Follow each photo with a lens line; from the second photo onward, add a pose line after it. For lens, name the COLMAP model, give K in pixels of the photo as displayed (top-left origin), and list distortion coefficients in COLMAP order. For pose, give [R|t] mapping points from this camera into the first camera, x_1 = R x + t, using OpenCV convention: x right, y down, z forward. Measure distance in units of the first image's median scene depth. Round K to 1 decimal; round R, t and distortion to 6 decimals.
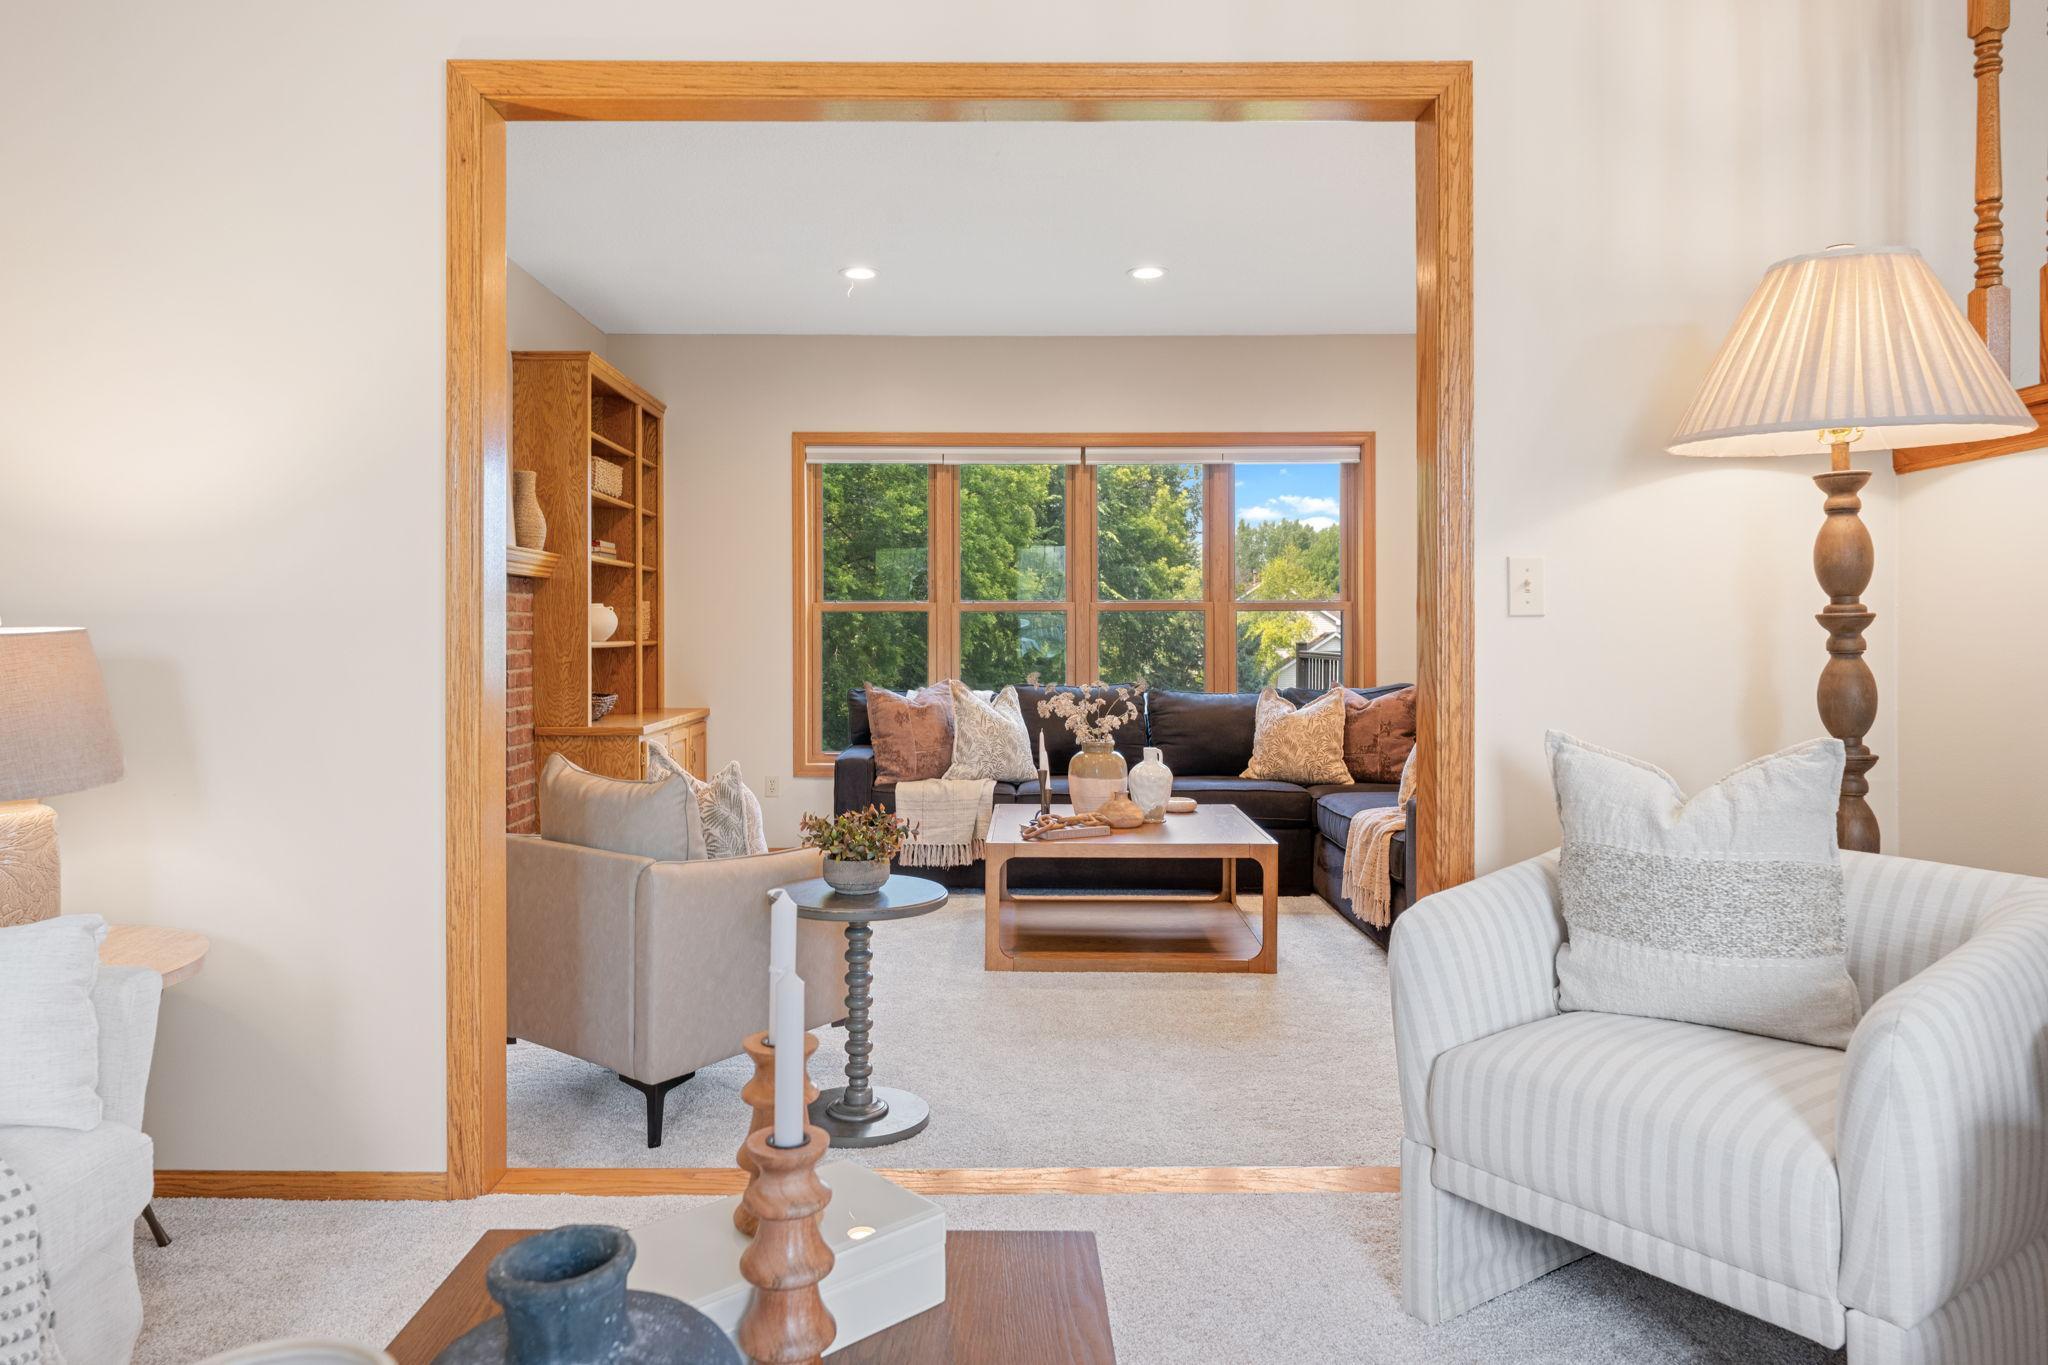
lens RADIAL K [[1279.1, 0, 1024.9], [0, 1279.1, 649.4], [0, 0, 1]] dist [-0.002138, -0.000729]
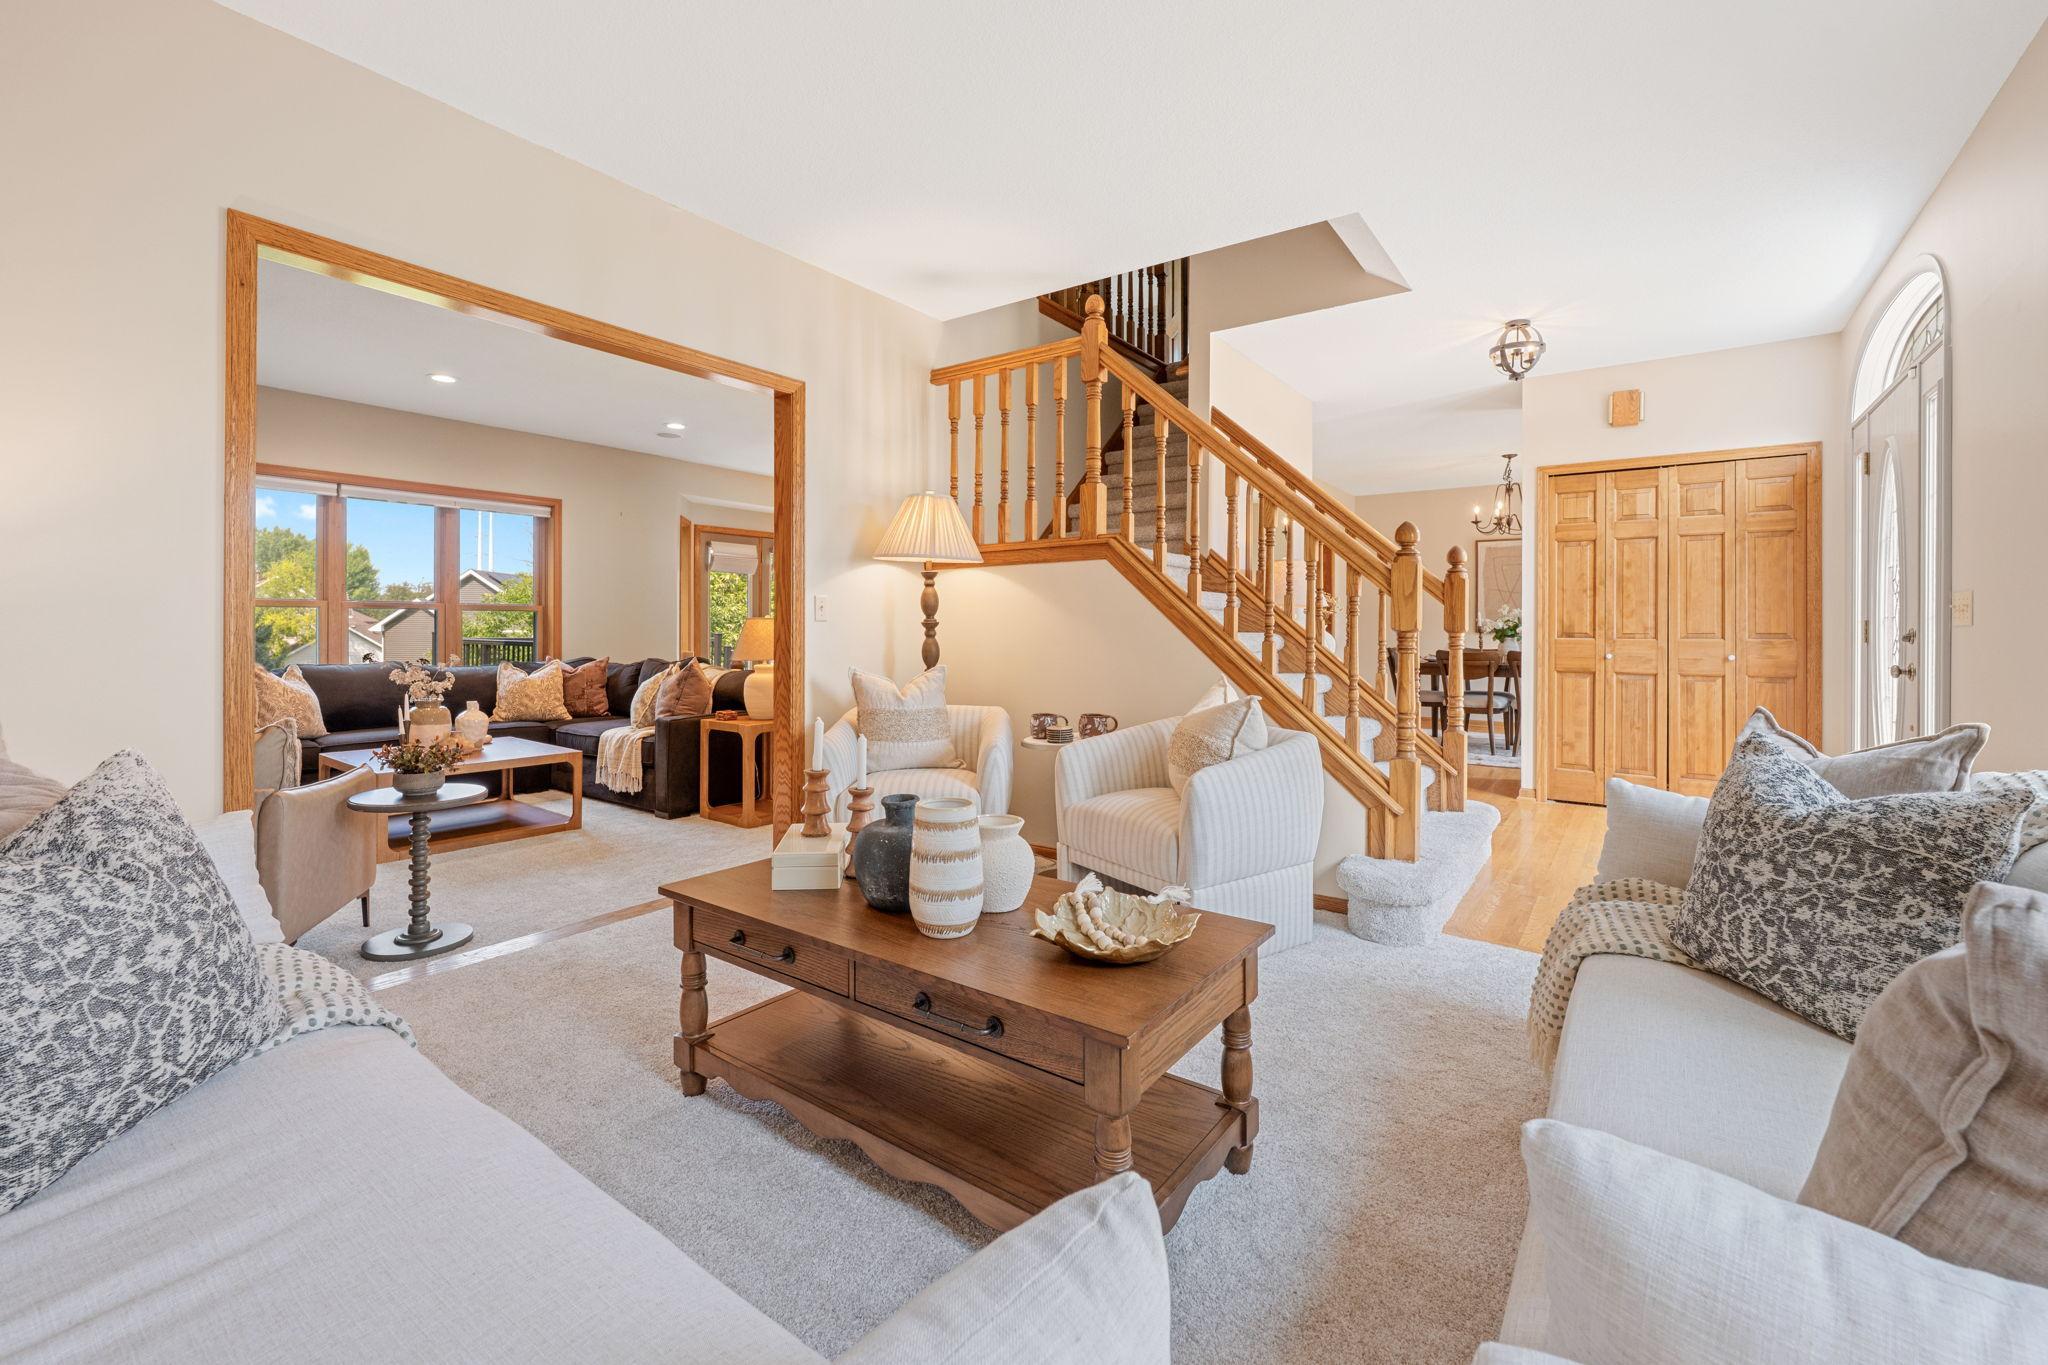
lens RADIAL K [[854.6, 0, 1021.1], [0, 854.6, 633.1], [0, 0, 1]] dist [0.000166, 0.000024]
pose [[0.583728, 0.001018, 0.811949, -0.446362], [0.002589, 0.999992, -0.003115, 0.001541], [-0.811945, 0.003921, 0.583720, -0.148535]]
